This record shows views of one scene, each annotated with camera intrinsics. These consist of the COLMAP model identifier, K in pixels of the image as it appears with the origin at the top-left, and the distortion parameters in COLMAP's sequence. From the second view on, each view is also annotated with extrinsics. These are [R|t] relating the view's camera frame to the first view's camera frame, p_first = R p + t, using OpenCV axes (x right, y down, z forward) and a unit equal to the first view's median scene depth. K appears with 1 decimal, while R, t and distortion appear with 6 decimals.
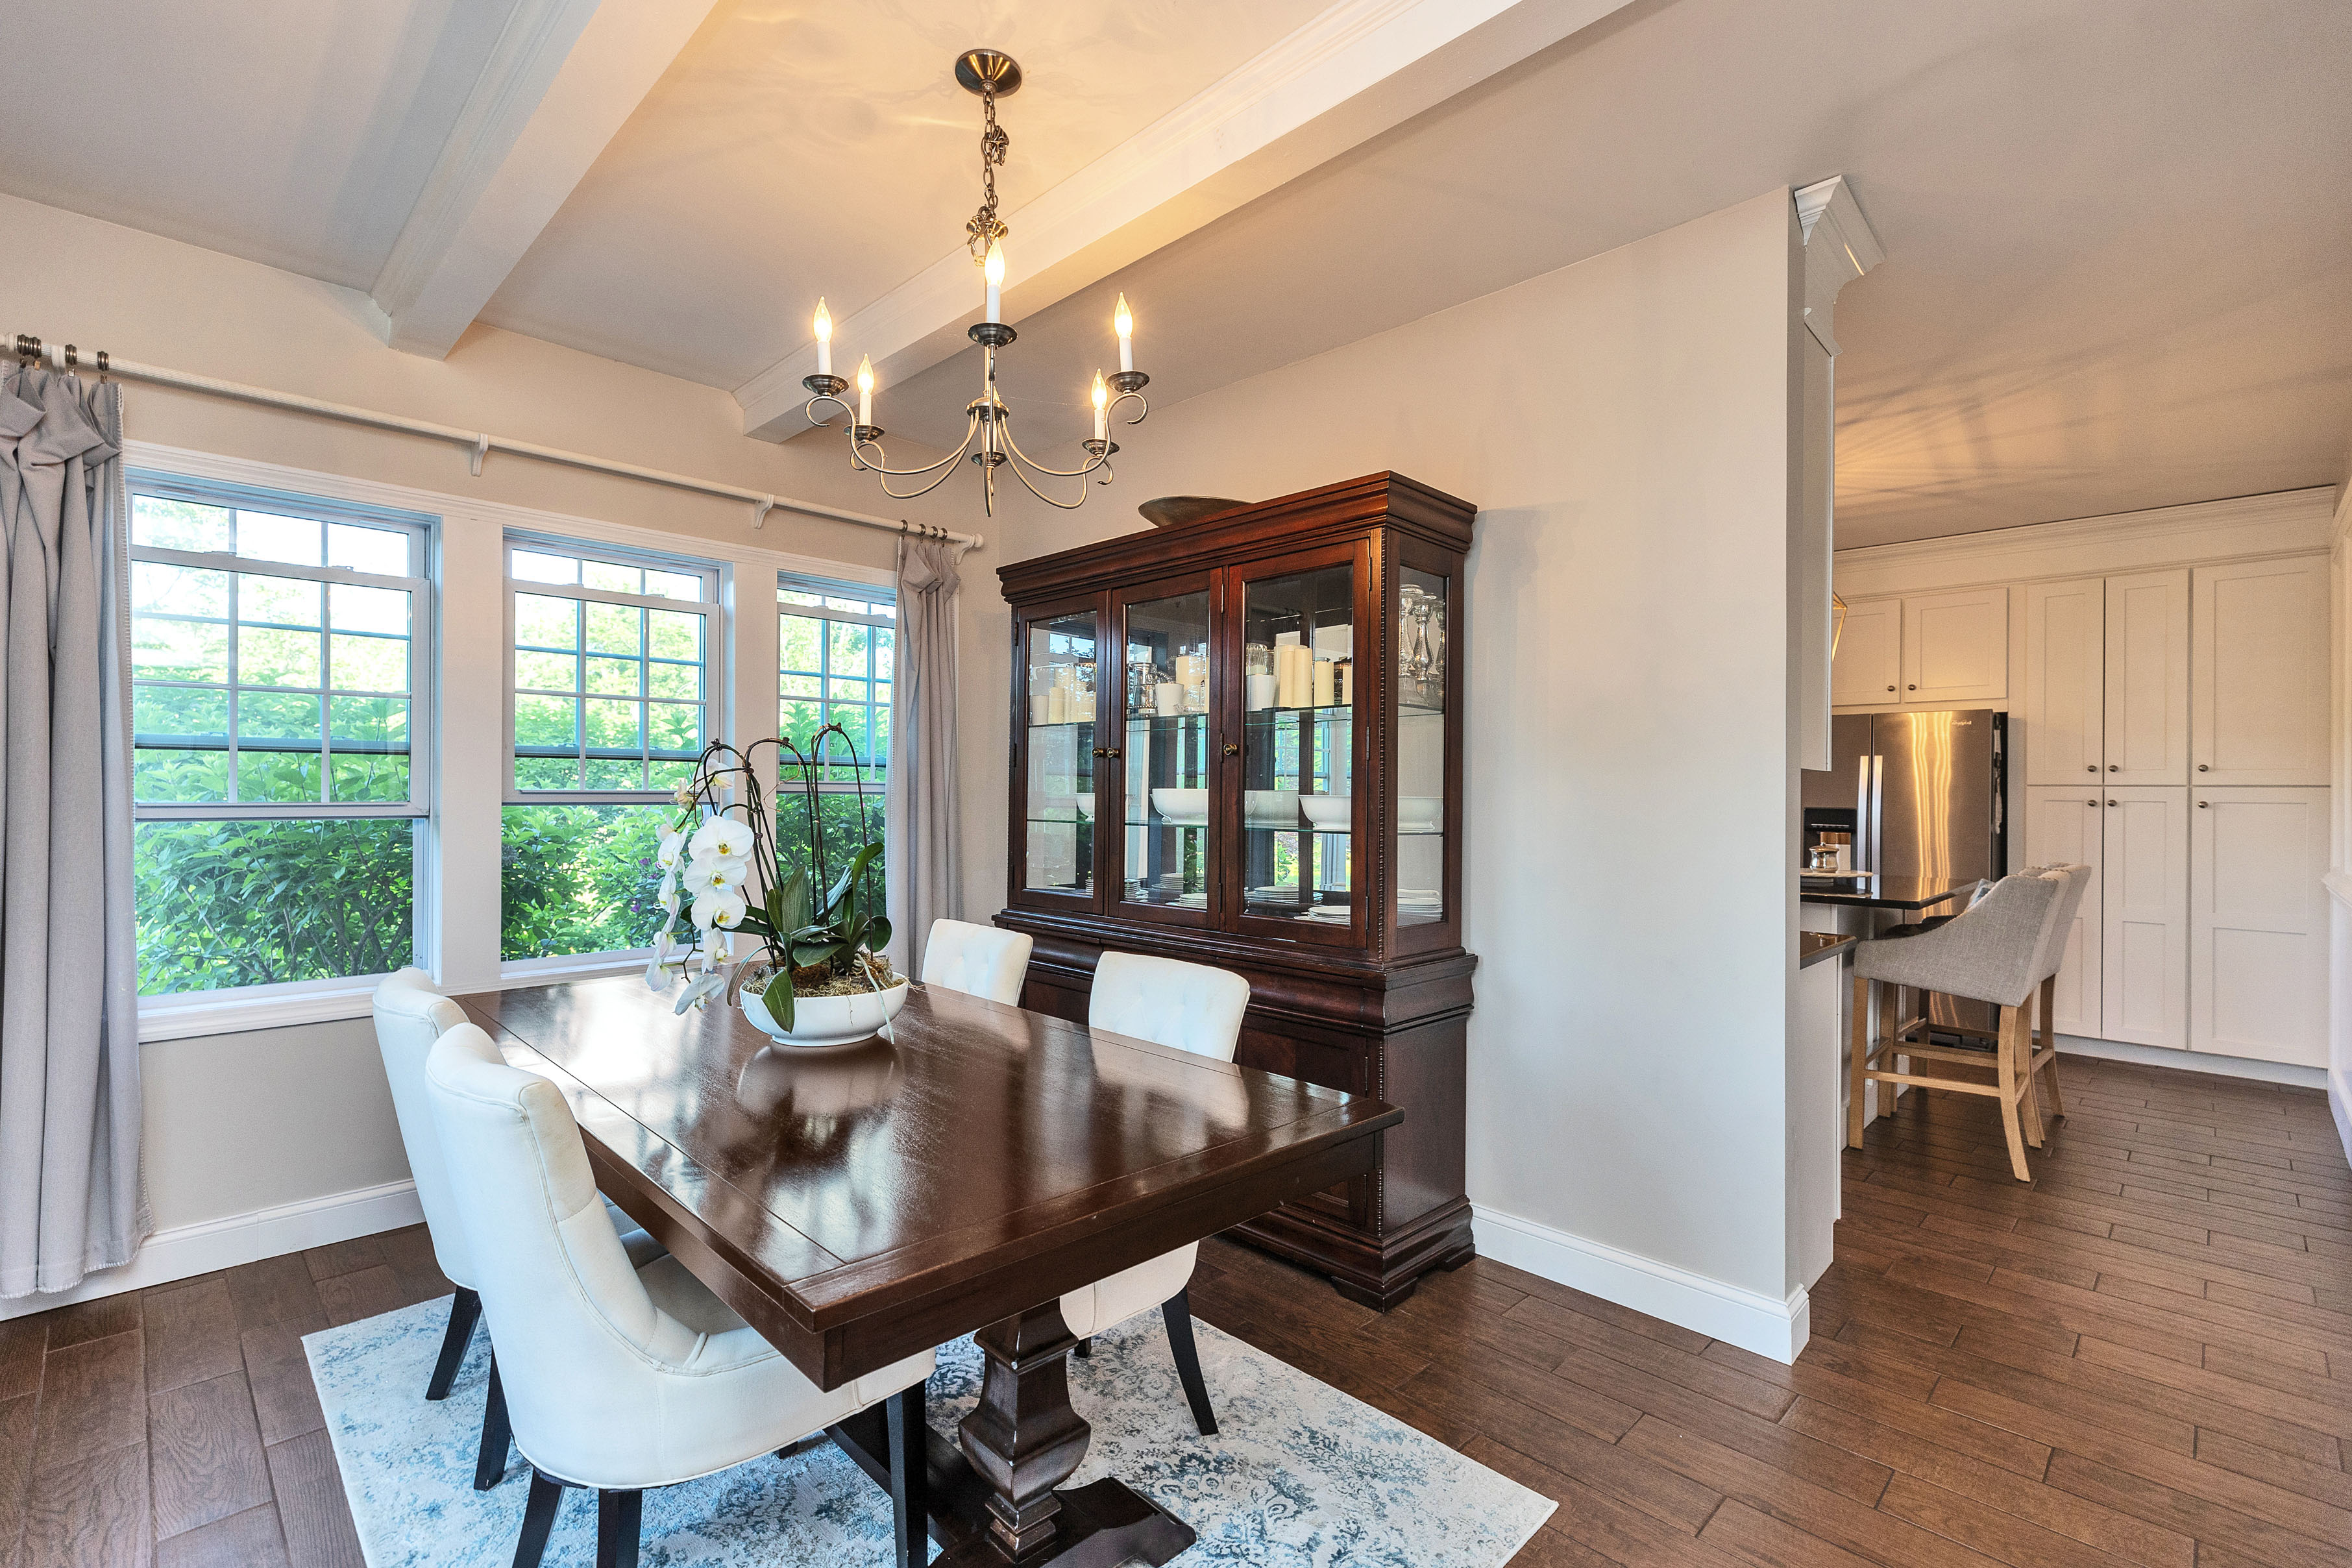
lens RADIAL K [[1052.1, 0, 1165.1], [0, 1052.1, 789.0], [0, 0, 1]] dist [0.009168, -0.001714]
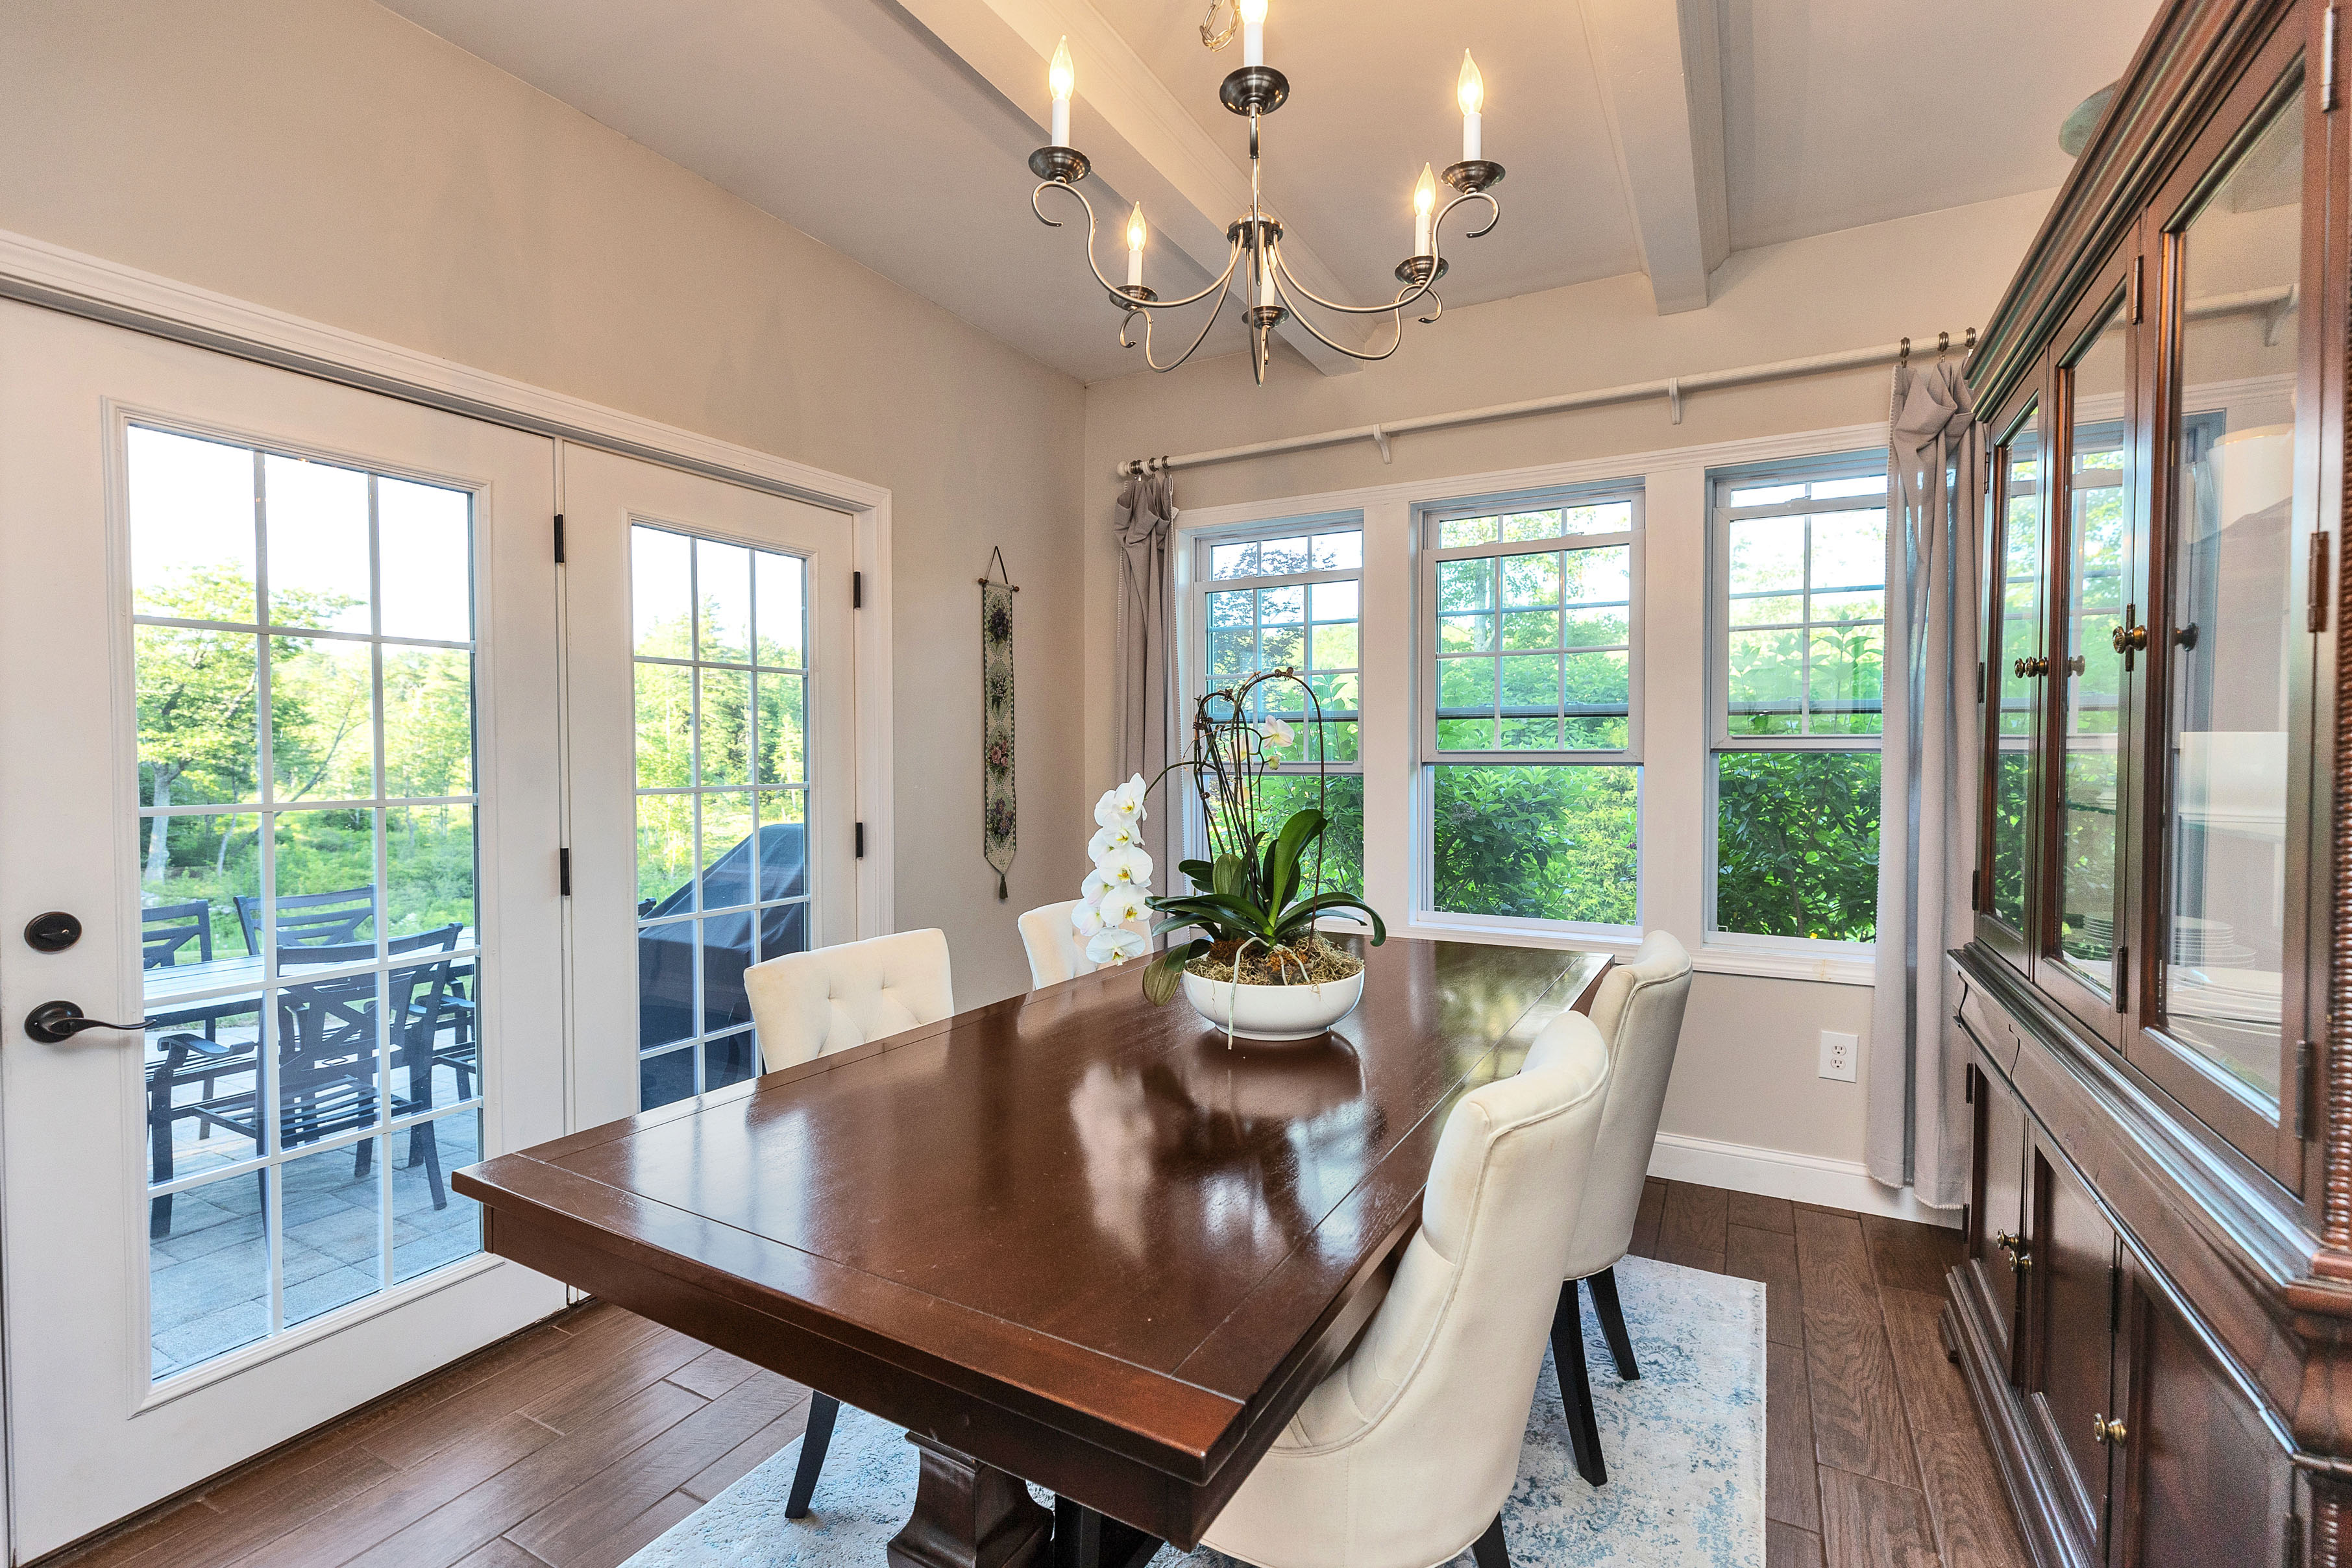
lens RADIAL K [[1052.1, 0, 1165.5], [0, 1052.1, 787.9], [0, 0, 1]] dist [0.009168, -0.001714]
pose [[0.271252, 0.028348, -0.962091, 0.299318], [0.004560, 0.999517, 0.030736, 0.005570], [0.962497, -0.012724, 0.270992, 0.403833]]
